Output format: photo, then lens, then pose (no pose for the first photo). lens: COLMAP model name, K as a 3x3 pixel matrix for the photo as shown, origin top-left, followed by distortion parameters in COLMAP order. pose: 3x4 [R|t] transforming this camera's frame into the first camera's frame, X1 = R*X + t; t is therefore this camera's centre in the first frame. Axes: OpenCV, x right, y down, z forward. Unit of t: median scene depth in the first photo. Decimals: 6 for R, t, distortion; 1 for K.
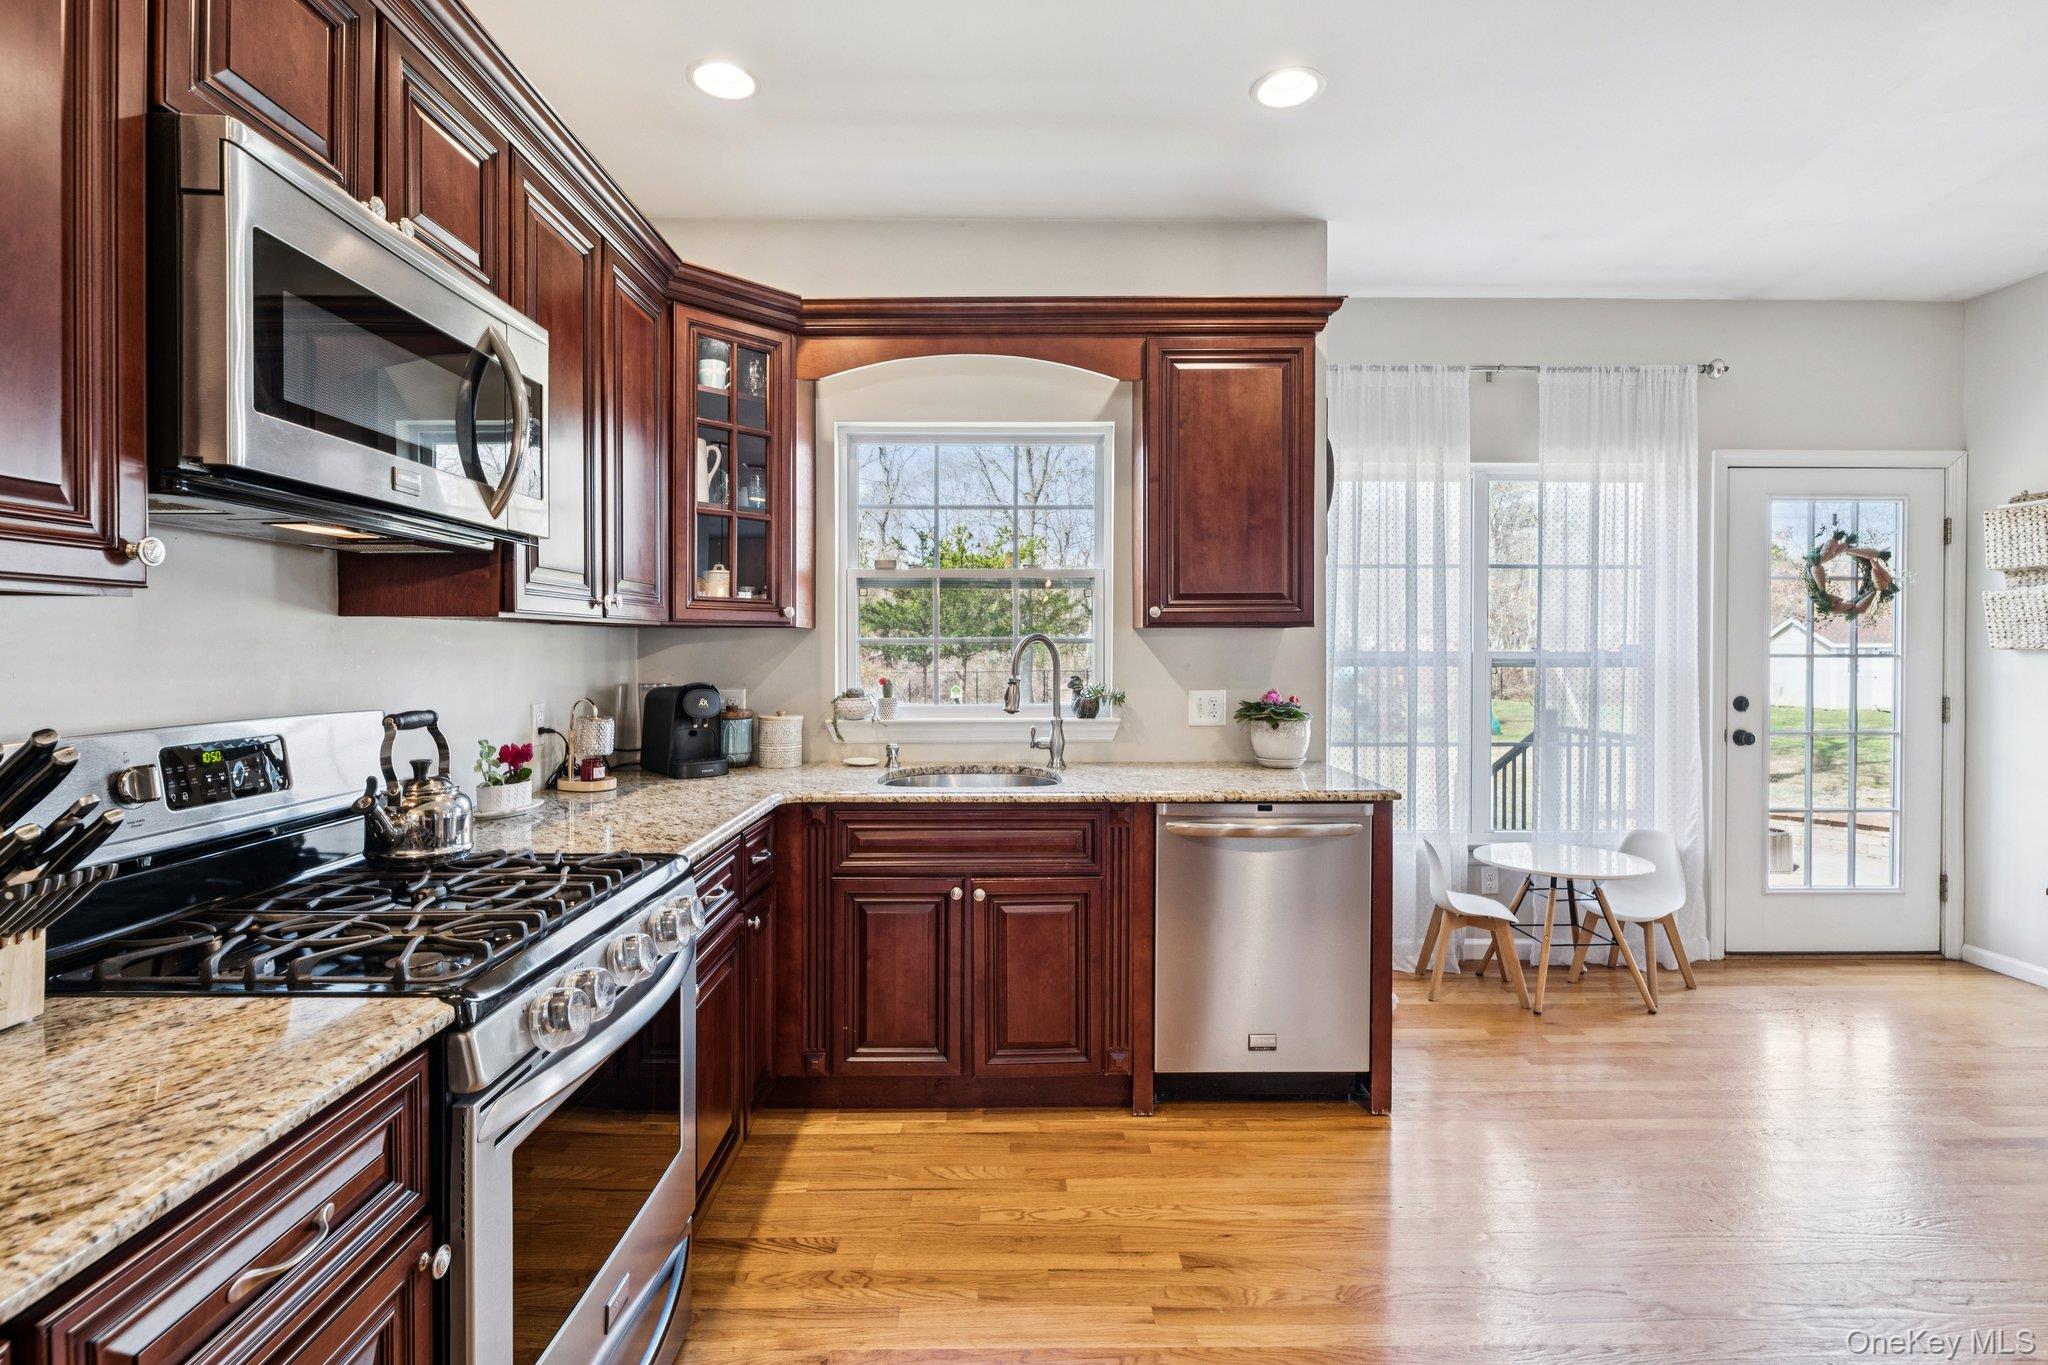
lens RADIAL K [[972.6, 0, 1016.1], [0, 972.6, 672.1], [0, 0, 1]] dist [-0.003918, -0.001310]
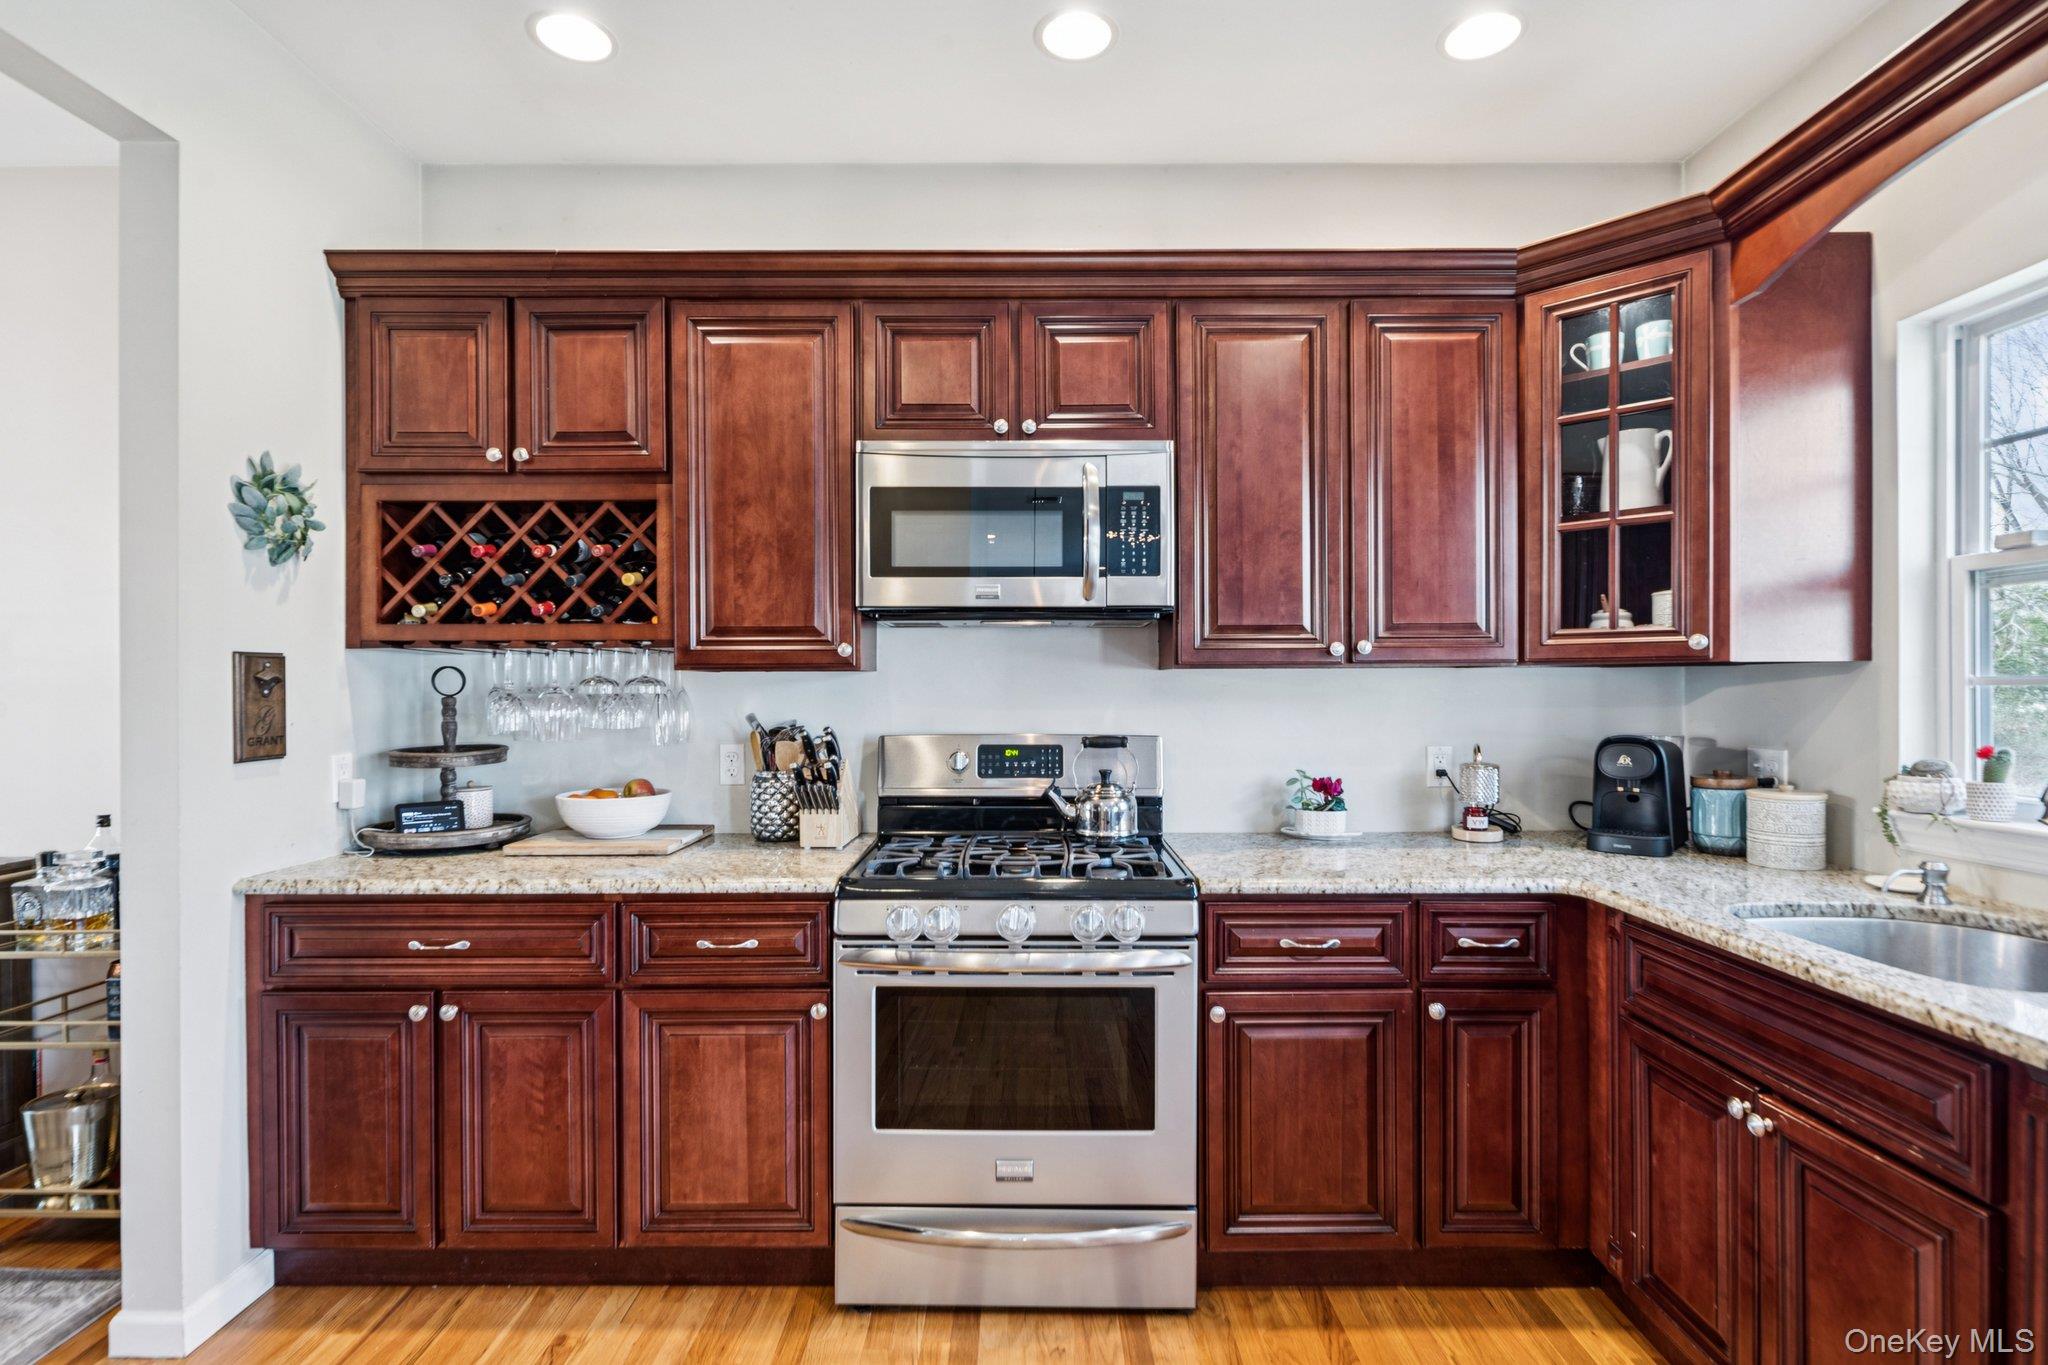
lens RADIAL K [[989.5, 0, 1023.8], [0, 989.5, 691.9], [0, 0, 1]] dist [0.000267, -0.001008]
pose [[-0.012430, 0.003468, -0.999917, 0.683068], [-0.025137, 0.999677, 0.003779, -0.021205], [0.999607, 0.025182, -0.012338, 0.701599]]
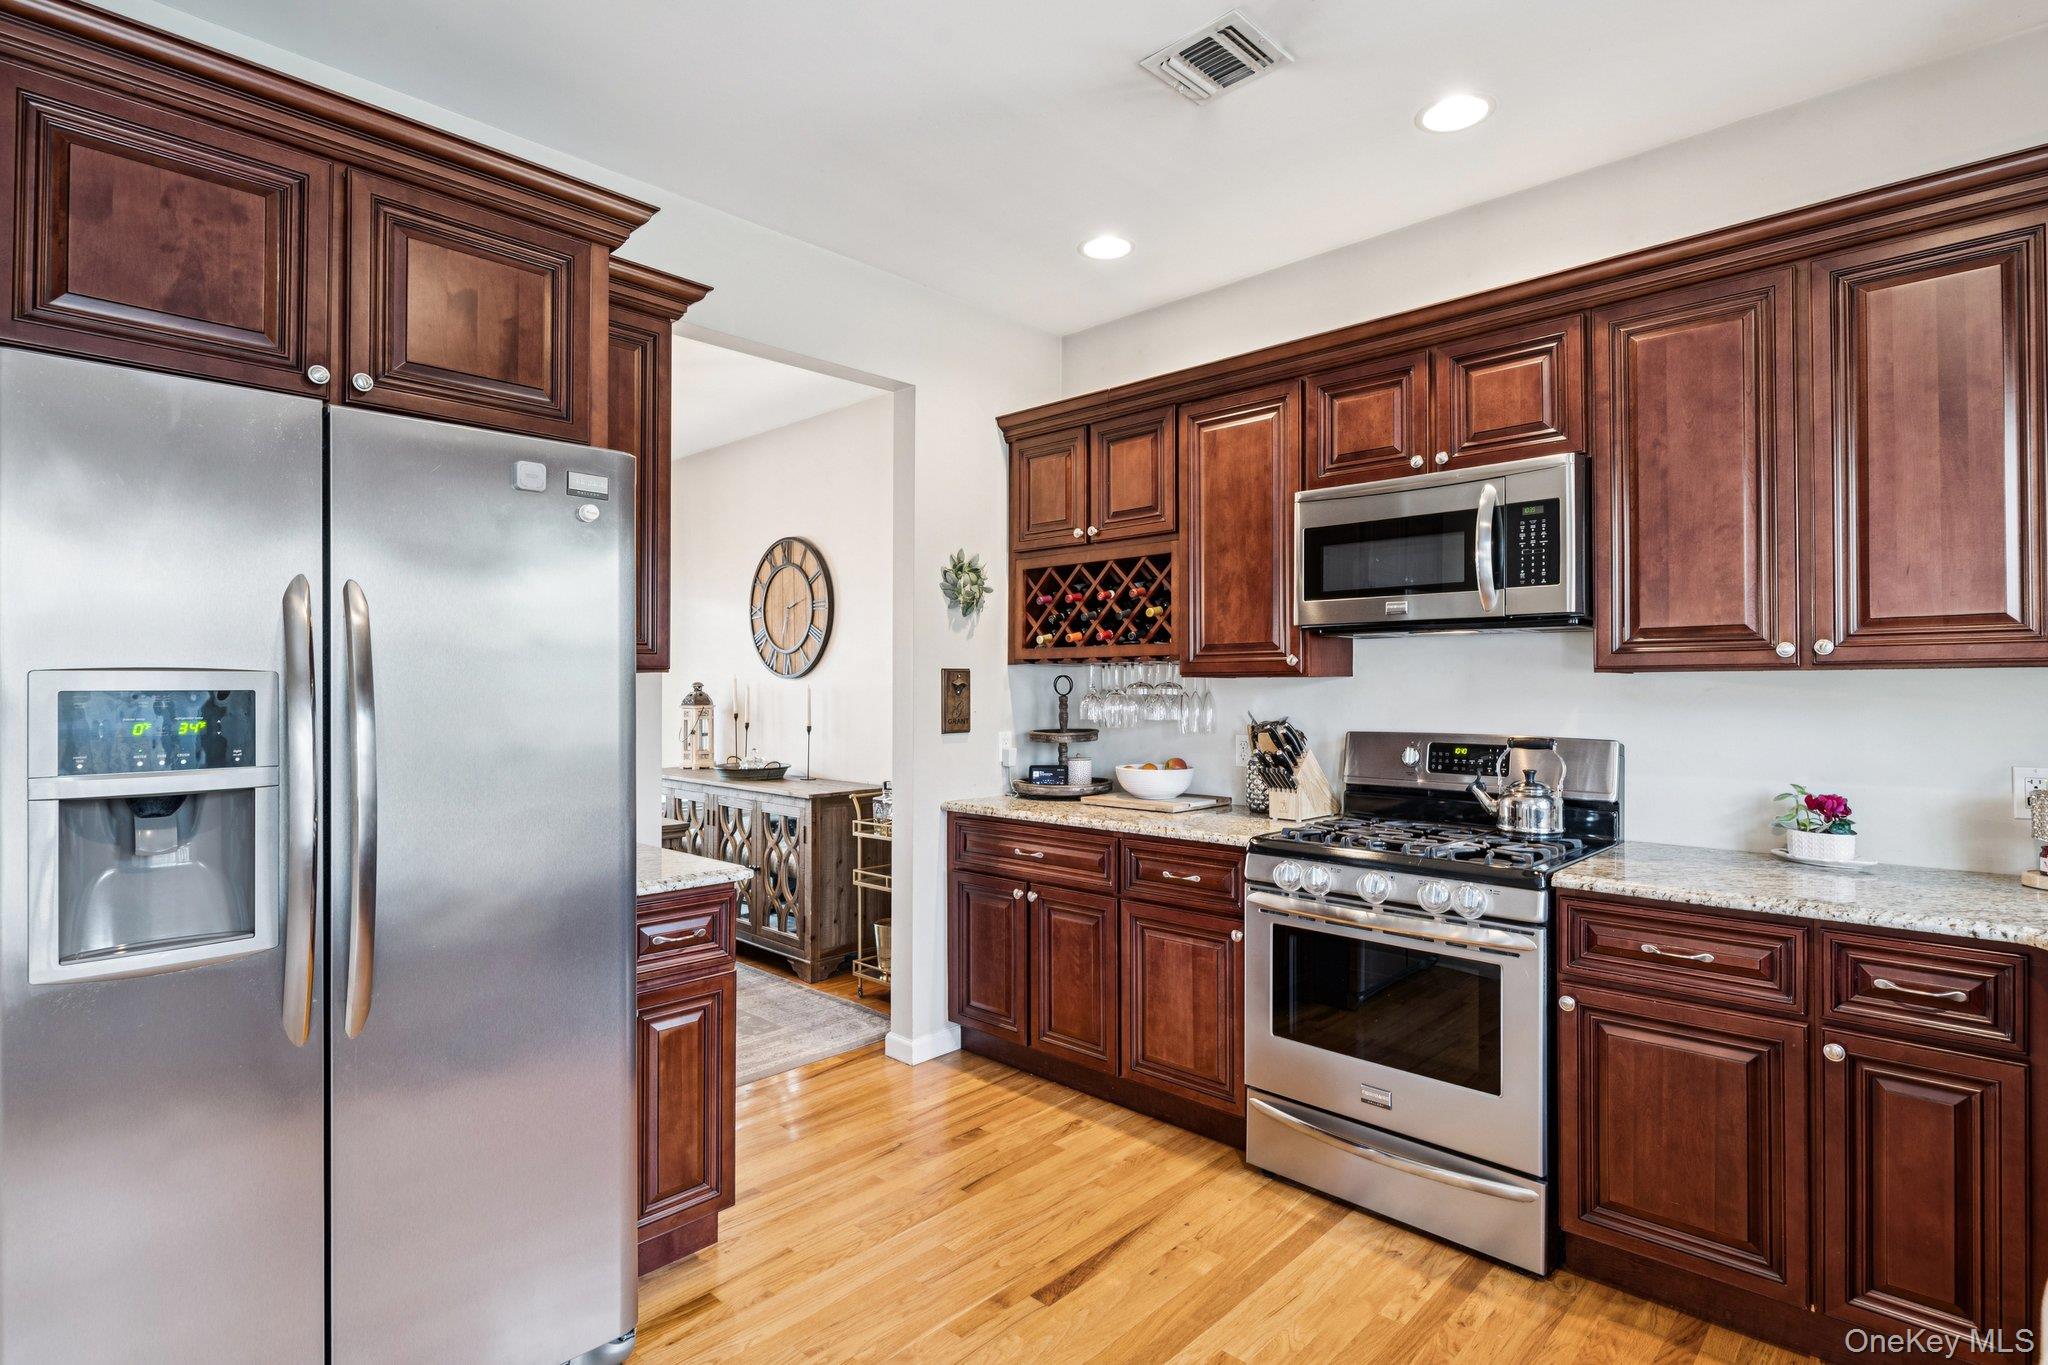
lens RADIAL K [[1028.8, 0, 1014.5], [0, 1028.8, 681.0], [0, 0, 1]] dist [0.000906, -0.000931]
pose [[-0.705853, -0.007195, -0.708321, 0.864373], [-0.020318, 0.999743, 0.010092, -0.036751], [0.708067, 0.021516, -0.705818, 1.224359]]
